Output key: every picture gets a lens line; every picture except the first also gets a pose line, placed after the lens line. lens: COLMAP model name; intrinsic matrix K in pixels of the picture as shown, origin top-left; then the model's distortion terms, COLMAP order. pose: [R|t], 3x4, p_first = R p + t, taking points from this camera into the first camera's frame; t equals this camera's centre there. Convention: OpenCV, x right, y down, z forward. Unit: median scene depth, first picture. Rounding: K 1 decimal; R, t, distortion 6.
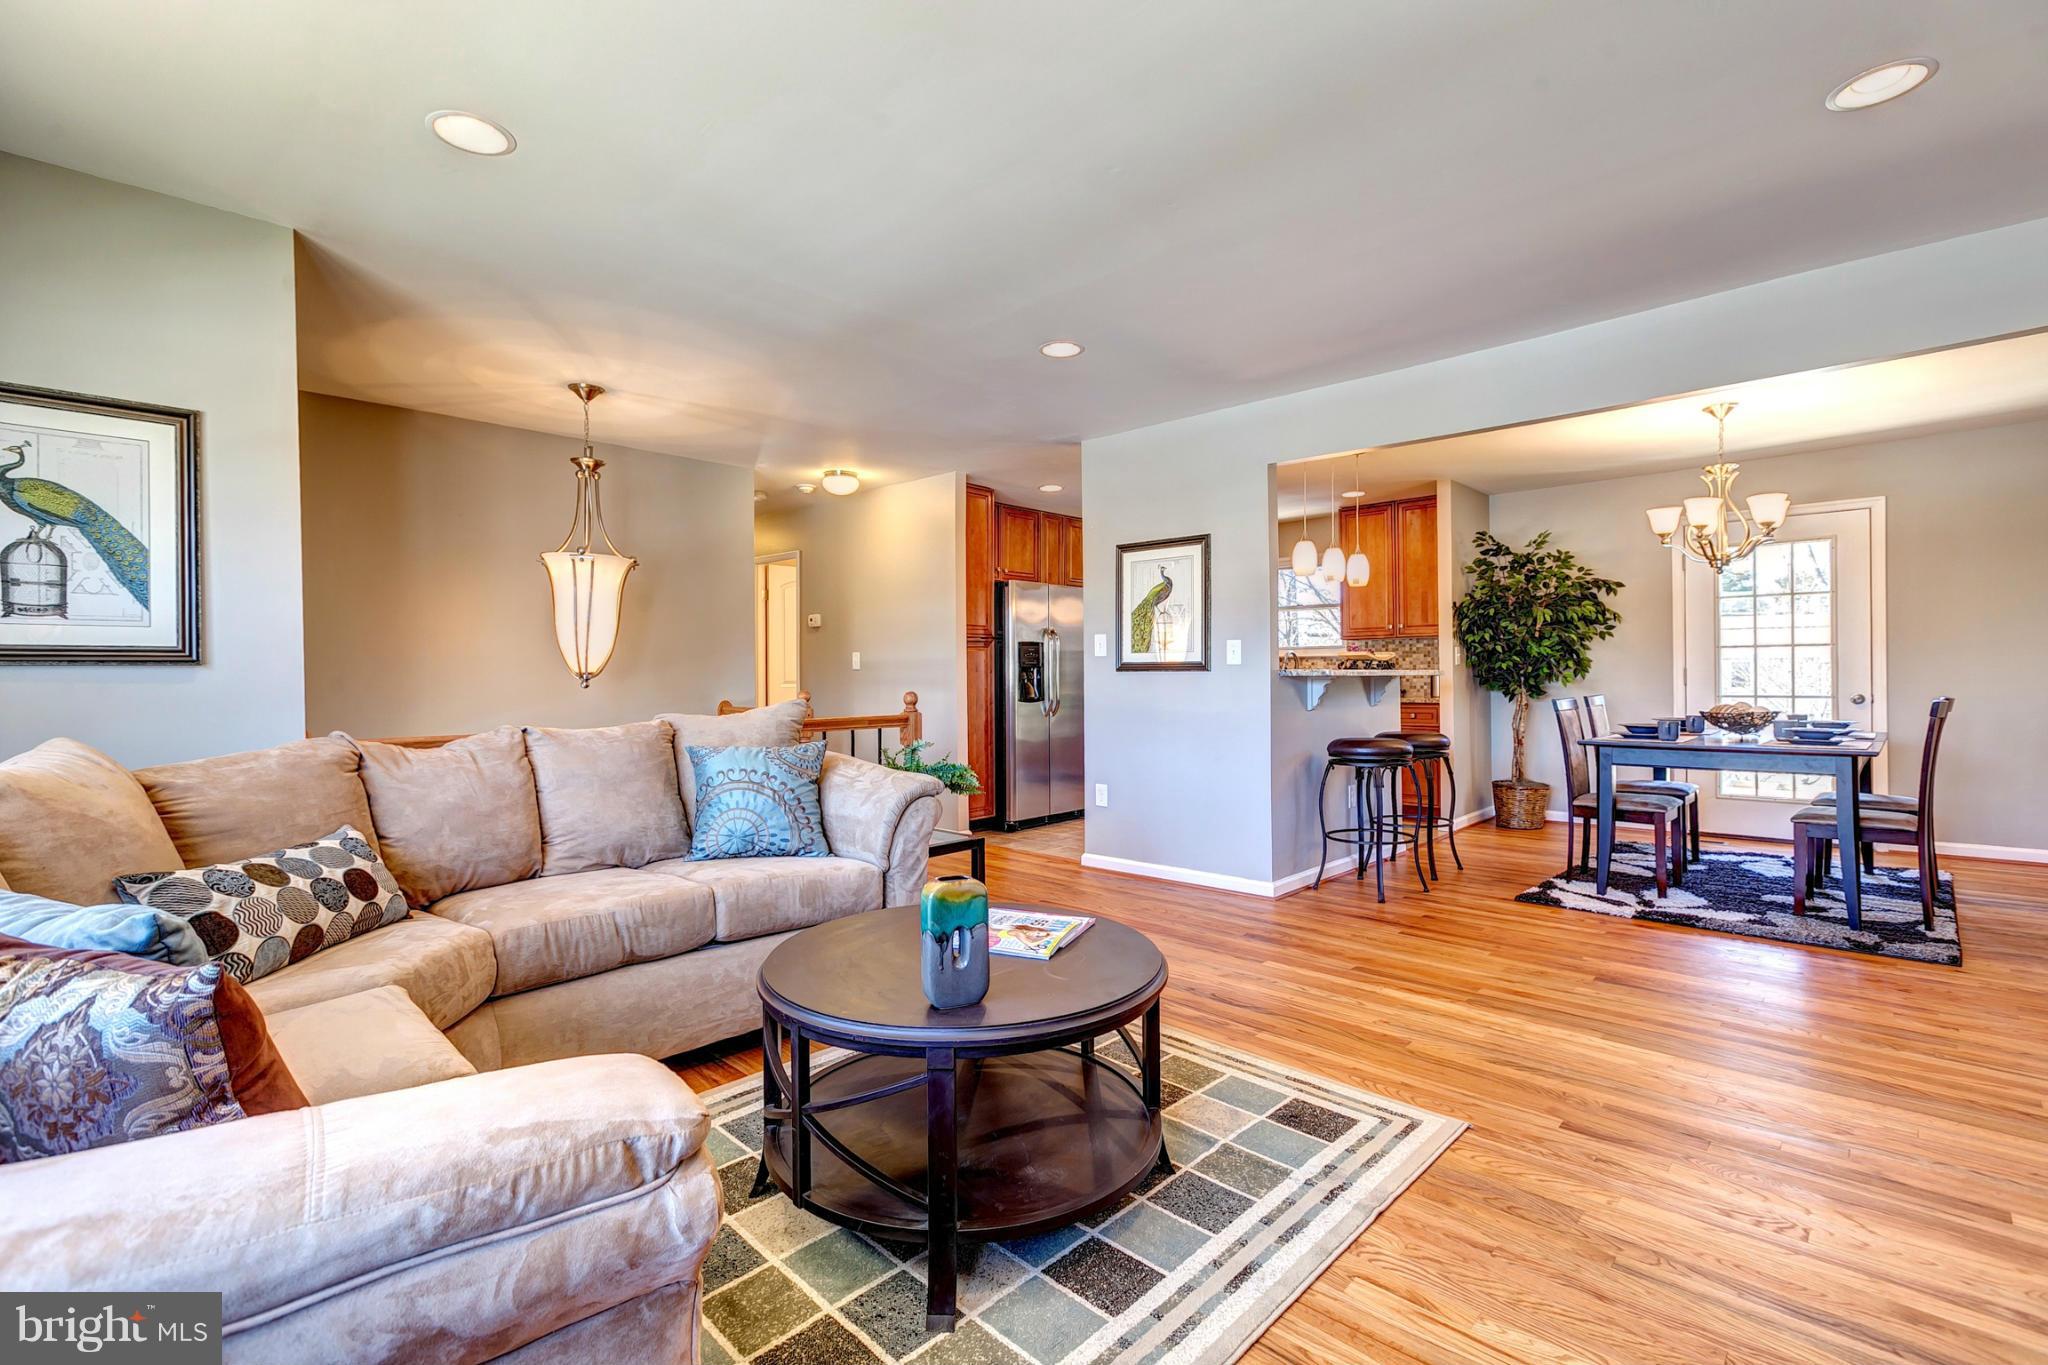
lens RADIAL K [[905.9, 0, 1036.4], [0, 905.9, 673.1], [0, 0, 1]] dist [0.002185, -0.000285]
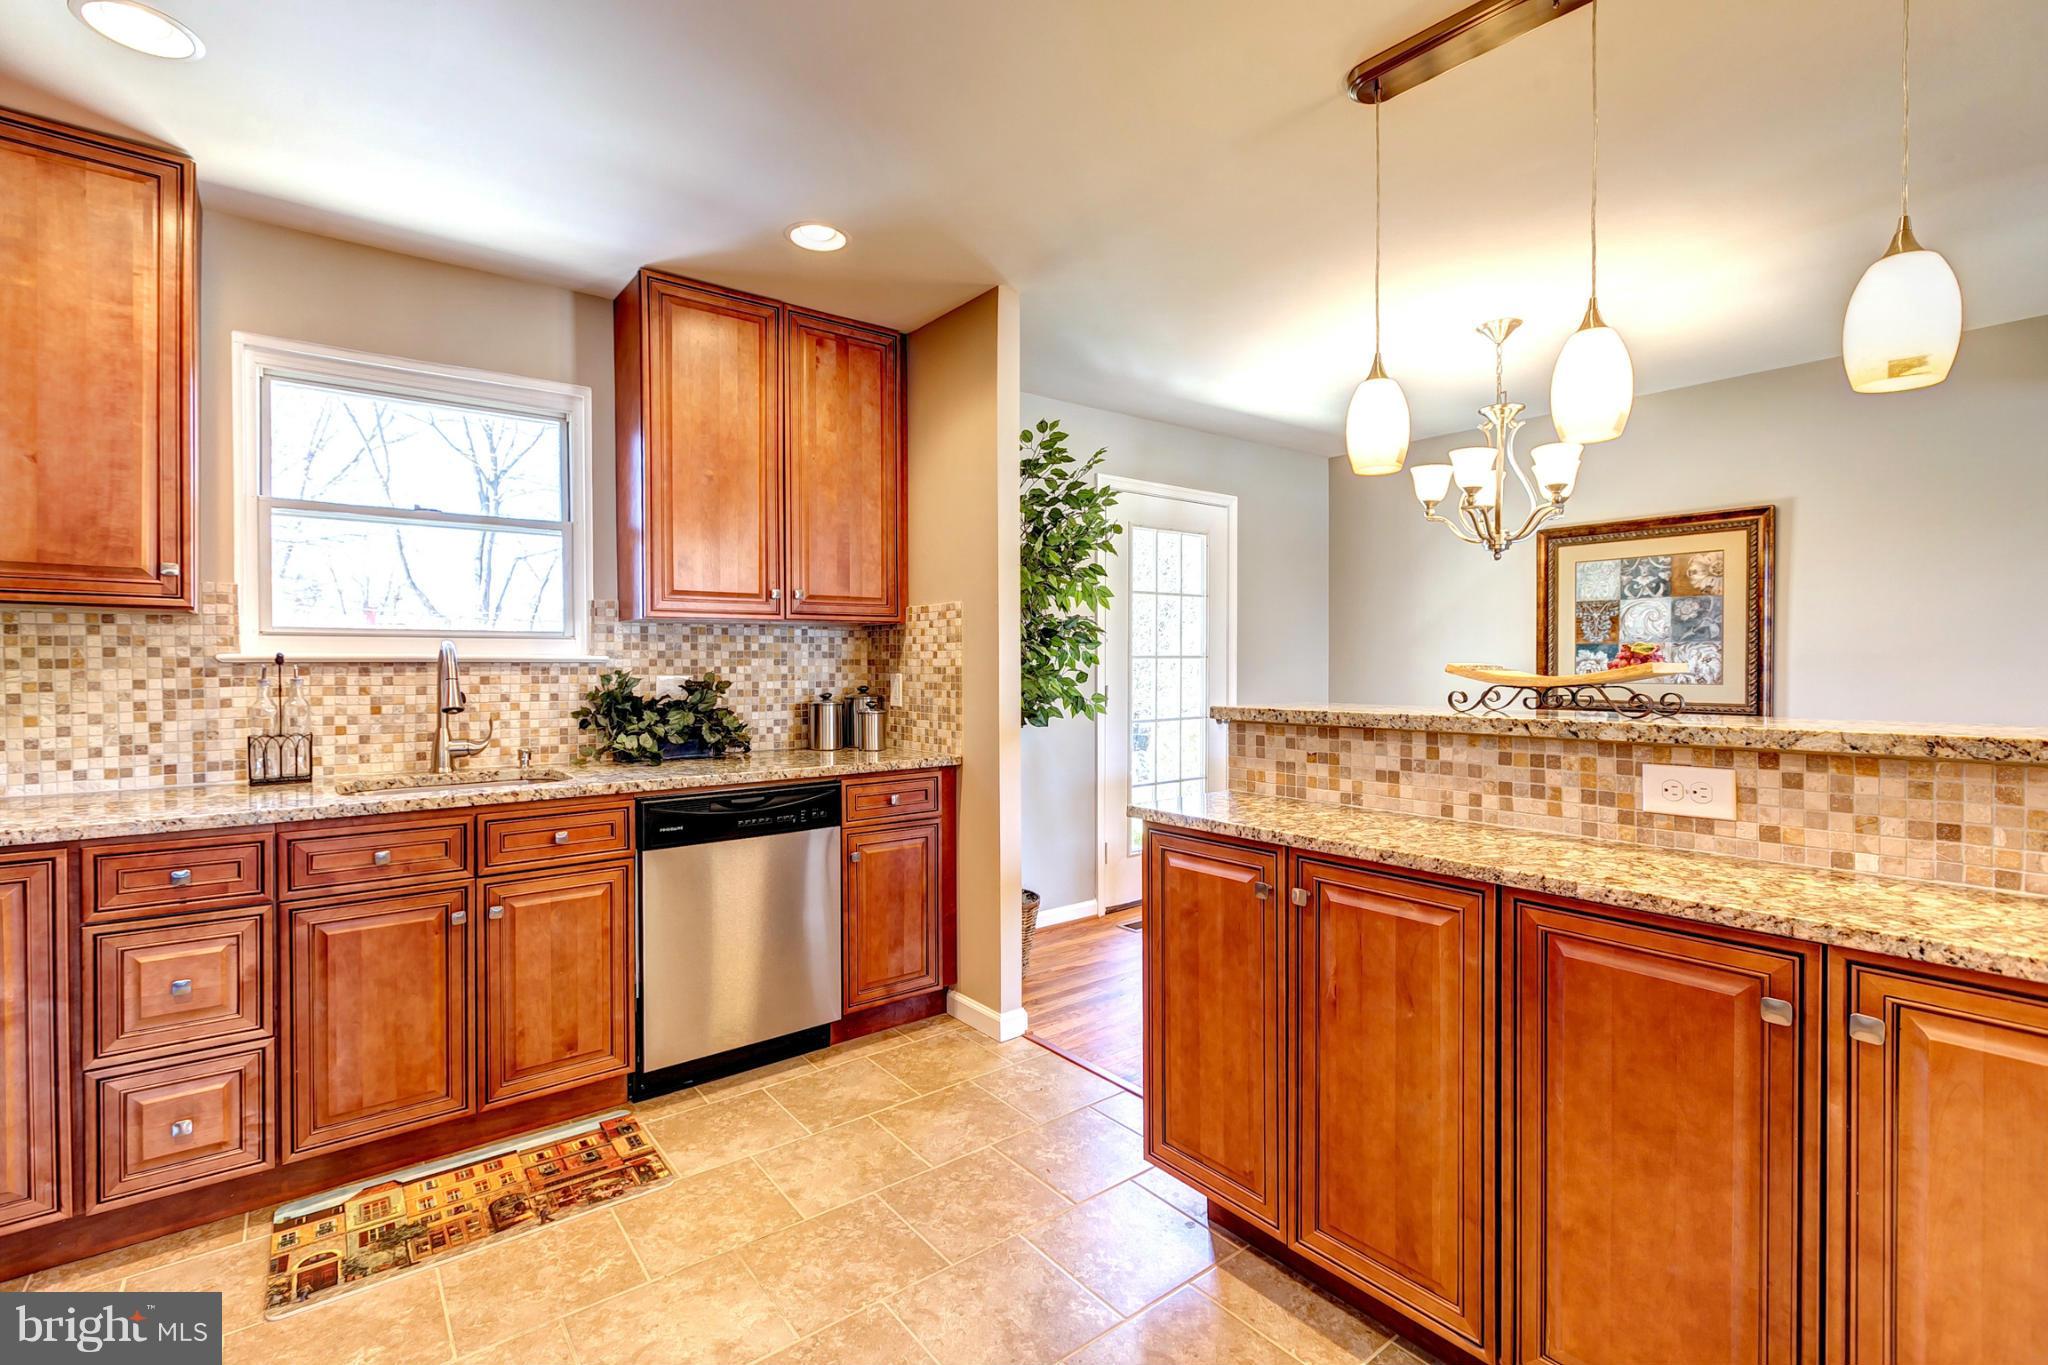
lens RADIAL K [[910.7, 0, 1017.6], [0, 910.7, 662.0], [0, 0, 1]] dist [0.000037, 0.000232]
pose [[0.158427, 0.006205, 0.987351, -0.026180], [0.004968, 0.999963, -0.007082, -0.023489], [-0.987358, 0.006027, 0.158390, 1.250118]]
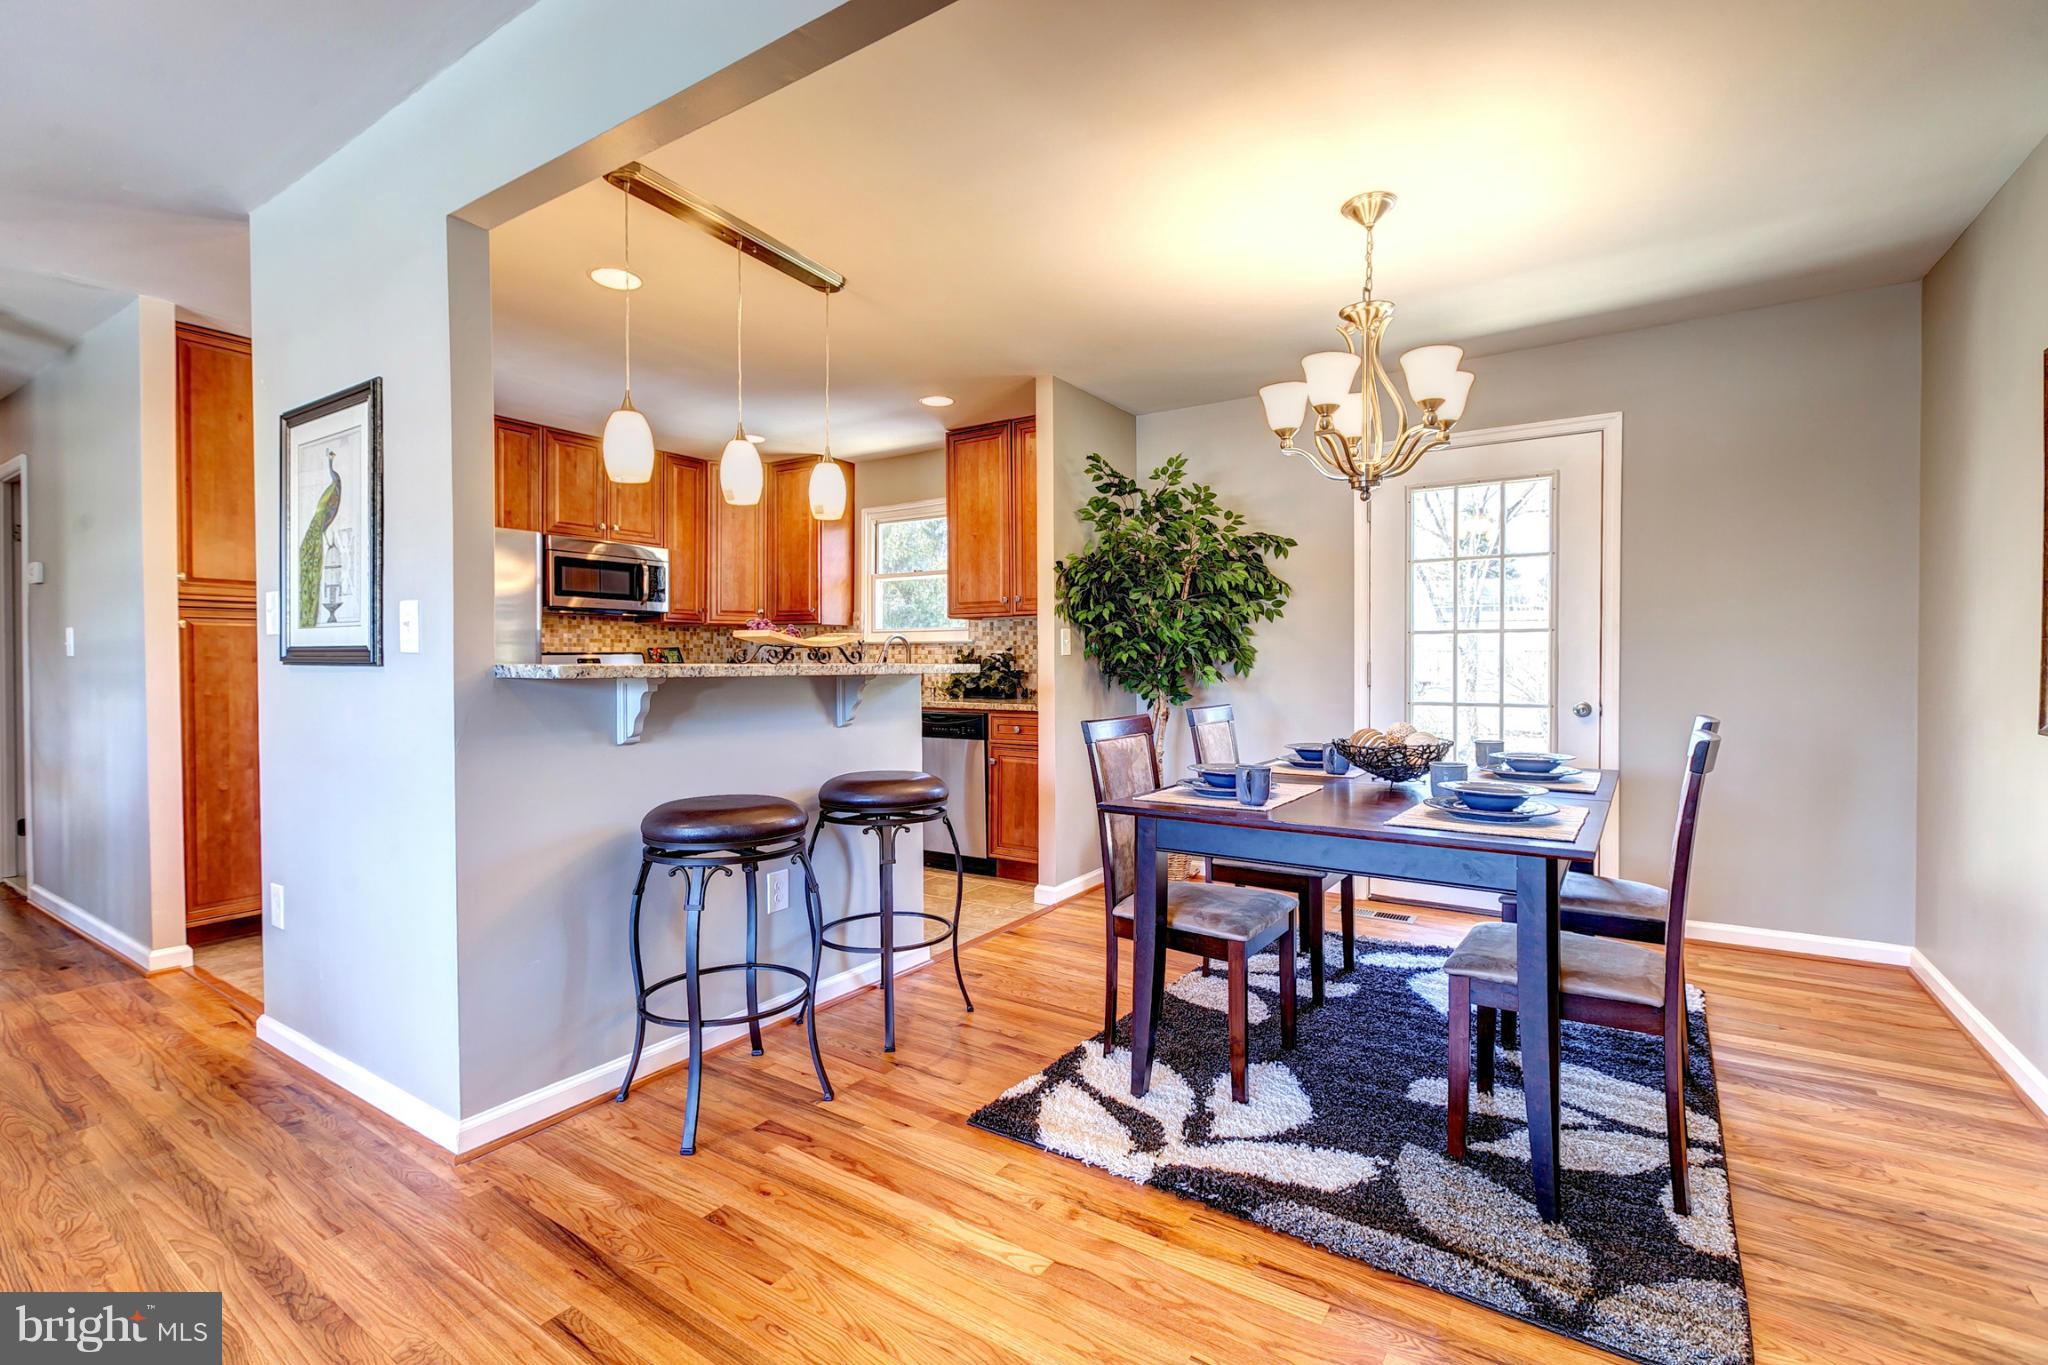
lens RADIAL K [[905.9, 0, 1036.4], [0, 905.9, 673.1], [0, 0, 1]] dist [0.002185, -0.000285]
pose [[0.984646, 0.003128, 0.174535, 0.445982], [-0.005466, 0.999902, 0.012918, -0.006237], [-0.174478, -0.013674, 0.984566, 0.468109]]
